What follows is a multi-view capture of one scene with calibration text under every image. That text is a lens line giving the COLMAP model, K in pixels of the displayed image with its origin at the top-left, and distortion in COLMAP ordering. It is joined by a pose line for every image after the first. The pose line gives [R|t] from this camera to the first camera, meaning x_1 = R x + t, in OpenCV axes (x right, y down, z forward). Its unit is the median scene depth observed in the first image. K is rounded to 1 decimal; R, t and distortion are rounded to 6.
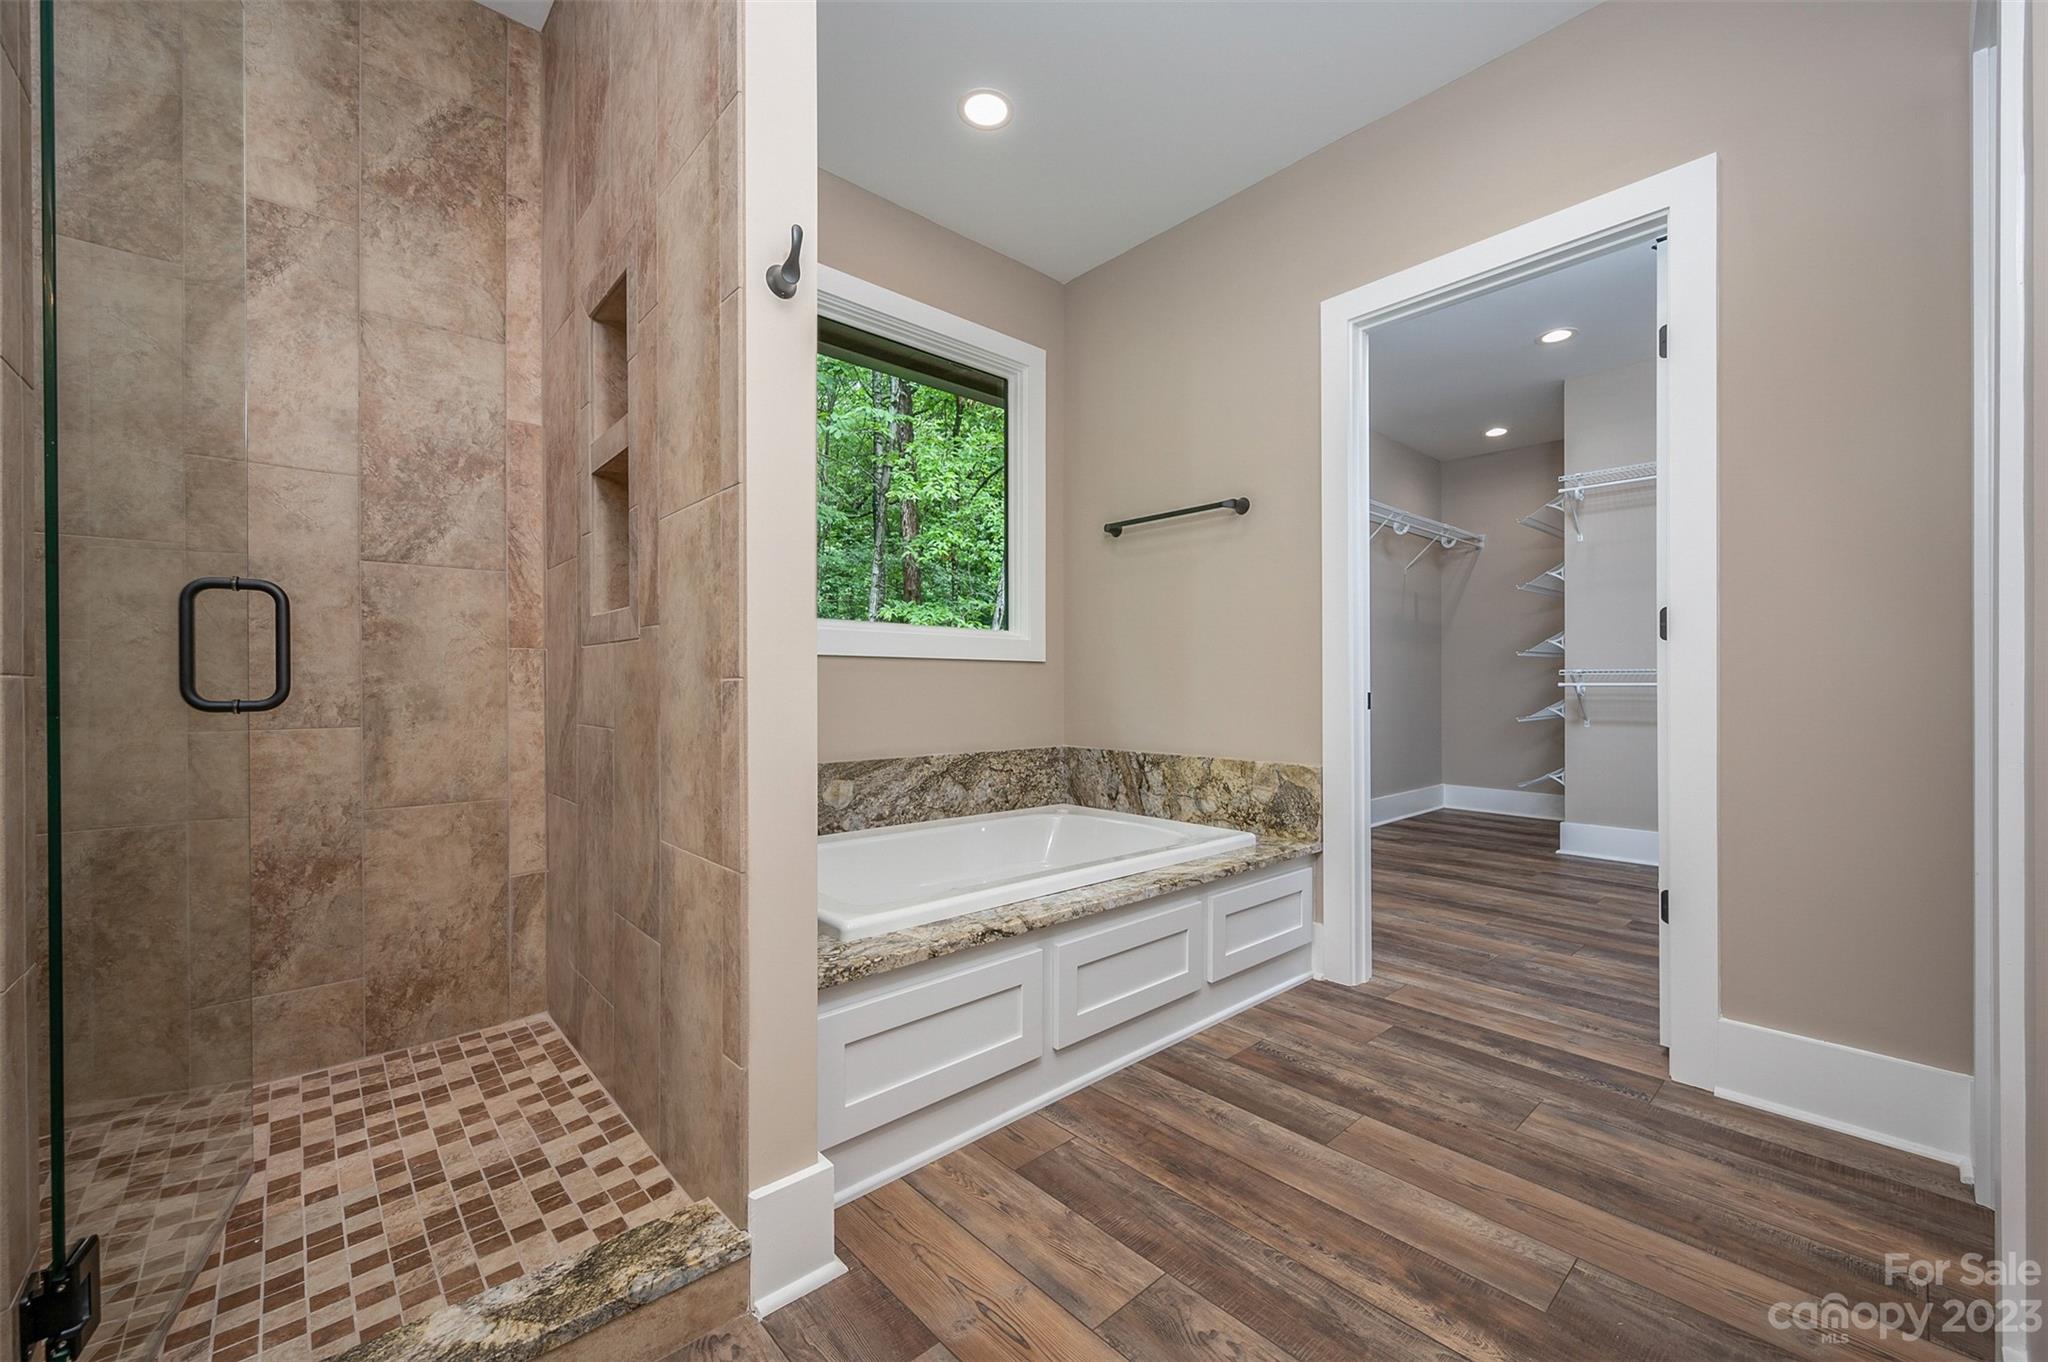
lens RADIAL K [[808.0, 0, 1032.9], [0, 808.0, 690.3], [0, 0, 1]] dist [-0.001205, 0.000140]
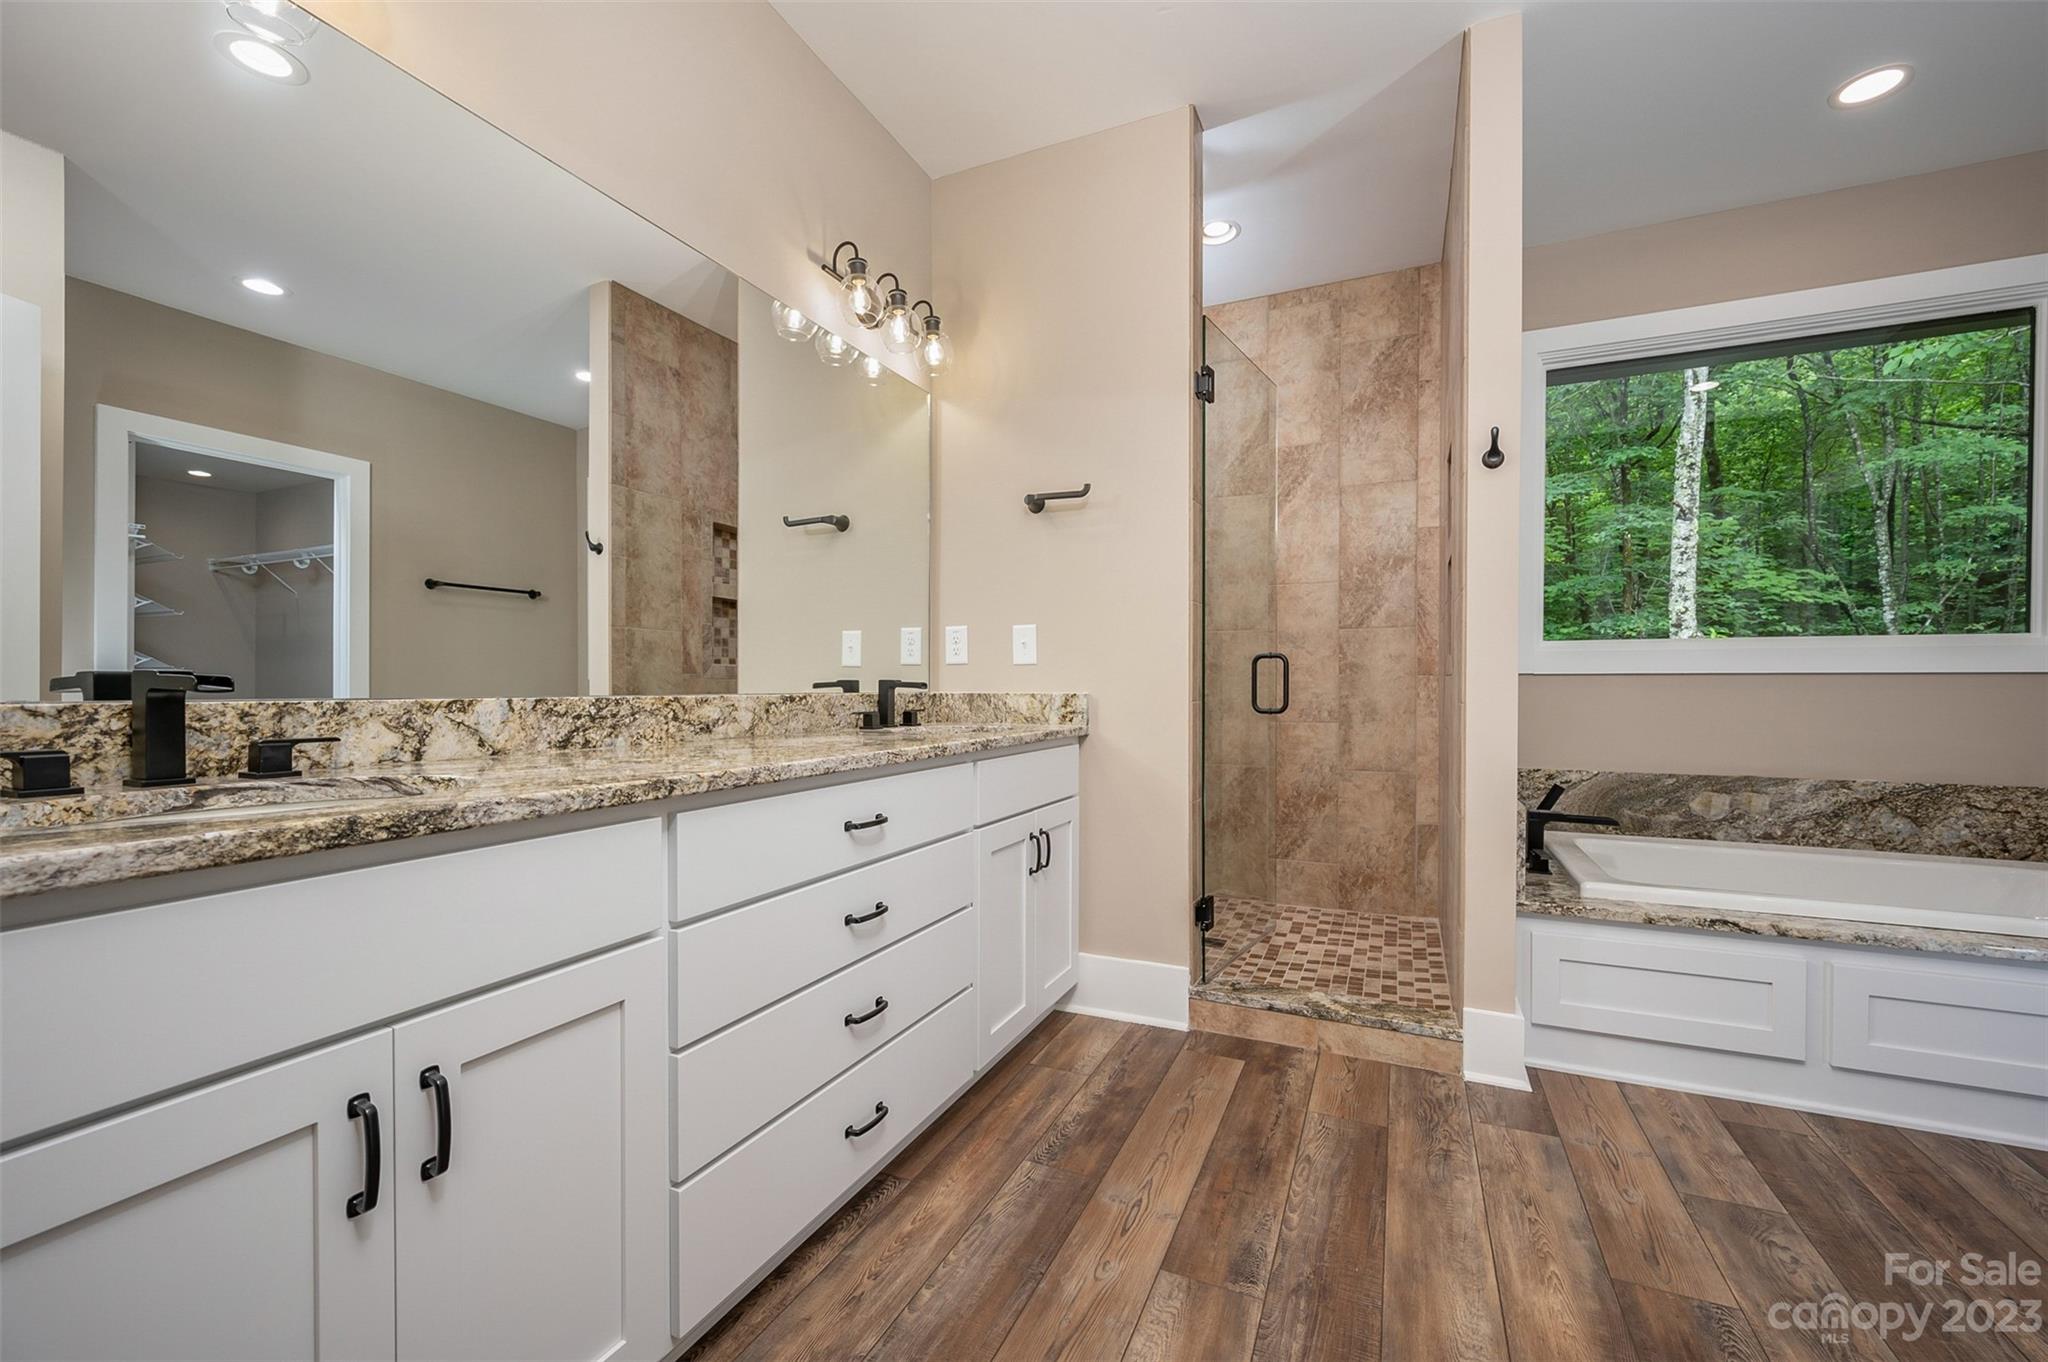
lens RADIAL K [[808.0, 0, 1010.7], [0, 808.0, 694.1], [0, 0, 1]] dist [-0.001205, 0.000140]
pose [[0.369135, 0.007735, -0.929343, 0.578774], [-0.004706, 0.999968, 0.006454, -0.027430], [0.929364, 0.001992, 0.369160, -0.340760]]
